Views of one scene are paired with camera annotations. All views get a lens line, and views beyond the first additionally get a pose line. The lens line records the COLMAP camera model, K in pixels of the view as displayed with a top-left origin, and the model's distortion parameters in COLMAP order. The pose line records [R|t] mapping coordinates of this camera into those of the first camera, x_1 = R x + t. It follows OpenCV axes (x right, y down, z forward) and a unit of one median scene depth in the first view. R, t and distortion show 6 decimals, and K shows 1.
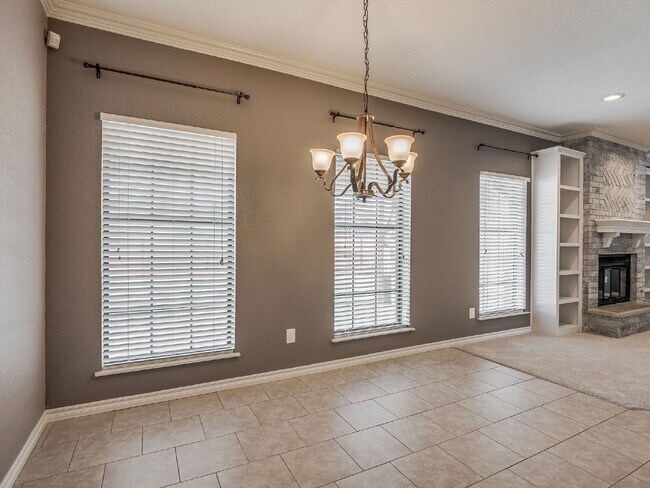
lens RADIAL K [[339.2, 0, 325.0], [0, 339.2, 244.0], [0, 0, 1]] dist [-0.002290, -0.000799]
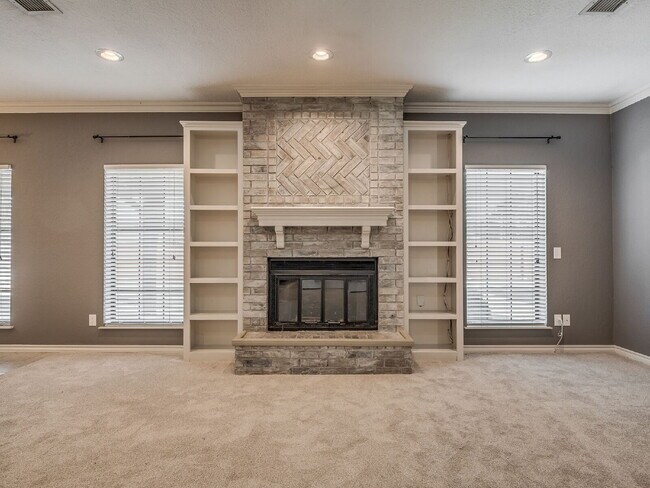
lens RADIAL K [[341.9, 0, 324.0], [0, 341.9, 247.6], [0, 0, 1]] dist [0.000640, -0.000515]
pose [[0.886192, -0.013164, -0.463131, 1.273713], [0.004900, 0.999807, -0.019042, 0.024804], [0.463293, 0.014606, 0.886085, 0.418205]]
